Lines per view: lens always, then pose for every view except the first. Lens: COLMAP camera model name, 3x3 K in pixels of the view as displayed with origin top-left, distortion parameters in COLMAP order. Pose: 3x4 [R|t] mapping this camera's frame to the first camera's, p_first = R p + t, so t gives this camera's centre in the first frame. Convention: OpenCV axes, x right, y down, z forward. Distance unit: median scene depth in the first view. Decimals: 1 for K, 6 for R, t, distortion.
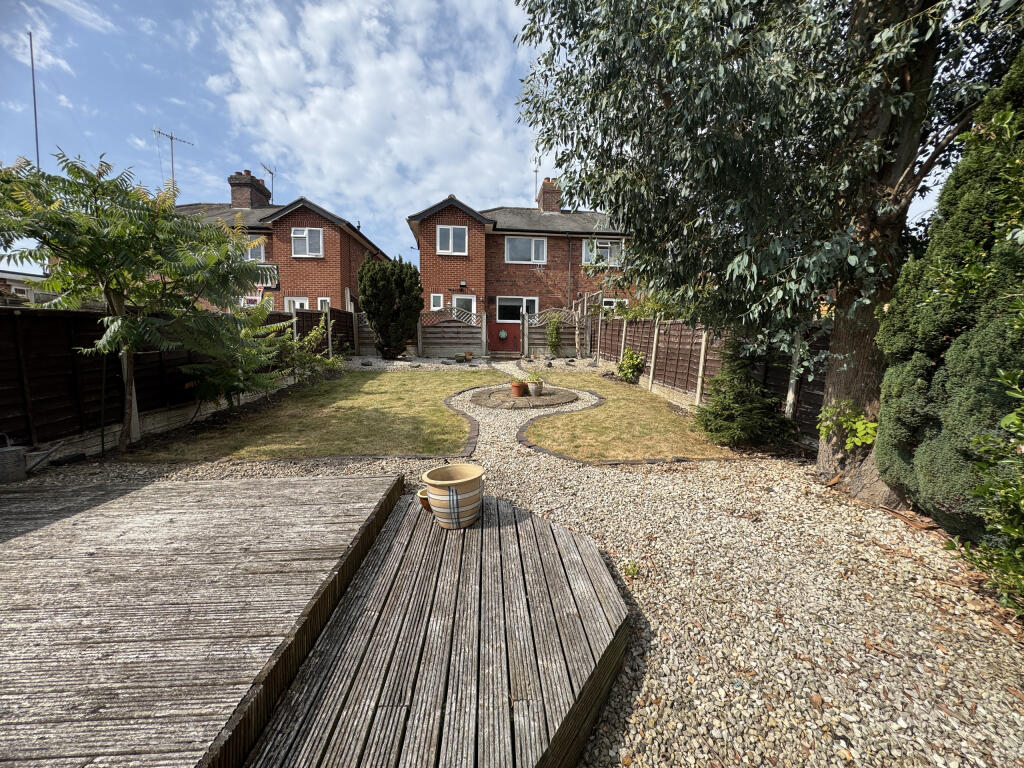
lens RADIAL K [[409.8, 0, 516.2], [0, 409.8, 382.8], [0, 0, 1]] dist [-0.001655, -0.000142]
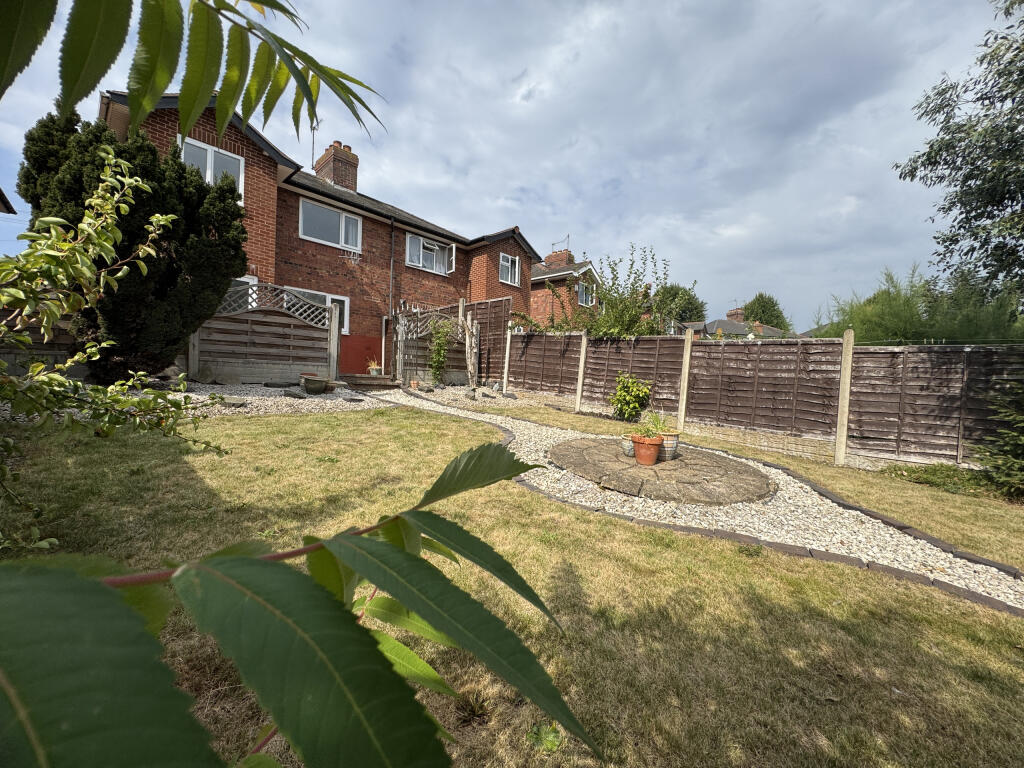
lens RADIAL K [[409.8, 0, 510.2], [0, 409.8, 380.5], [0, 0, 1]] dist [-0.001655, -0.000142]
pose [[0.741697, 0.016931, 0.670522, -0.267160], [0.032453, 0.997605, -0.061087, -0.023437], [-0.669950, 0.067069, 0.739371, 0.406998]]
